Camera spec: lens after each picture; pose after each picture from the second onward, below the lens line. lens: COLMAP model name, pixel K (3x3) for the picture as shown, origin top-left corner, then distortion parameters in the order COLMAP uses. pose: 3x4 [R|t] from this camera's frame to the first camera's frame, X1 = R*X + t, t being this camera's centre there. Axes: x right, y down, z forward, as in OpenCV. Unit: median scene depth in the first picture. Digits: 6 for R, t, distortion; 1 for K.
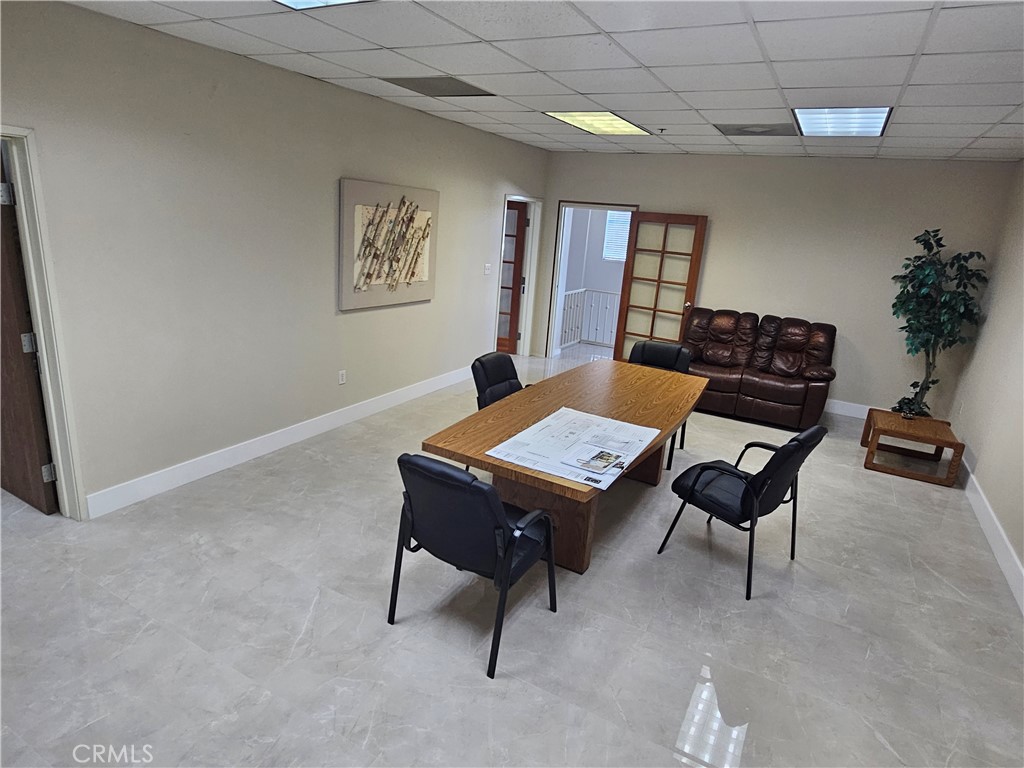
lens RADIAL K [[601.7, 0, 510.6], [0, 601.7, 376.8], [0, 0, 1]] dist [-0.001468, 0.003989]
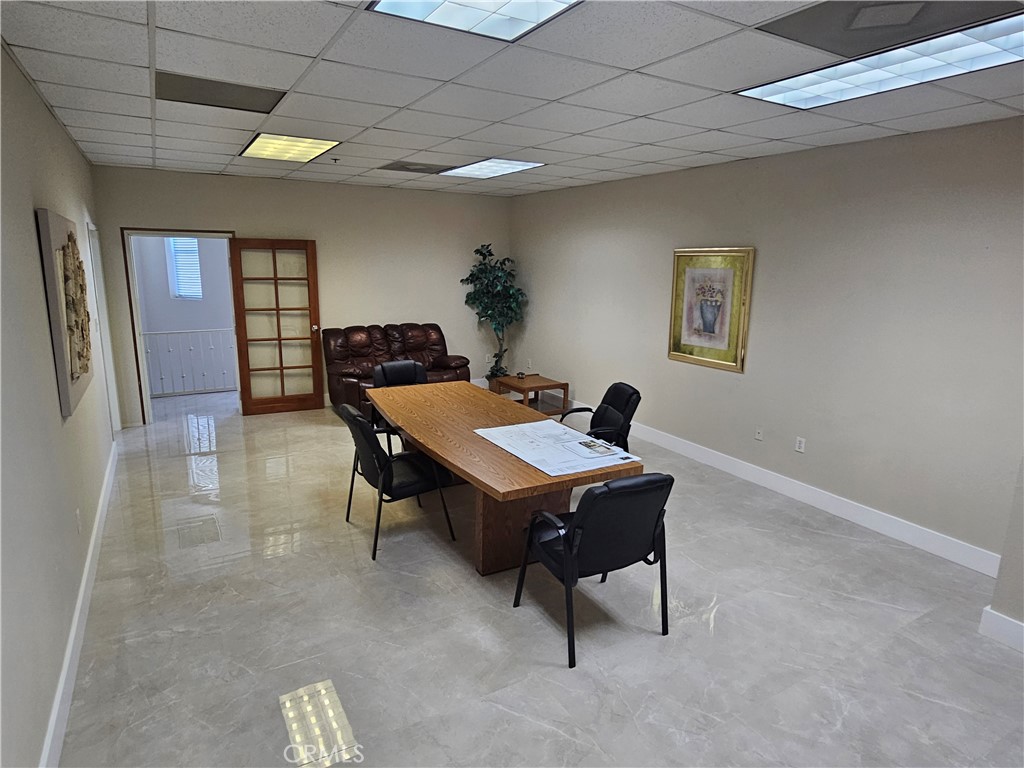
lens RADIAL K [[601.7, 0, 509.2], [0, 601.7, 376.8], [0, 0, 1]] dist [-0.001468, 0.003989]
pose [[0.514835, -0.230560, 0.825704, -0.451211], [0.245609, 0.962451, 0.115604, -0.090263], [-0.821353, 0.143284, 0.552131, 0.219213]]
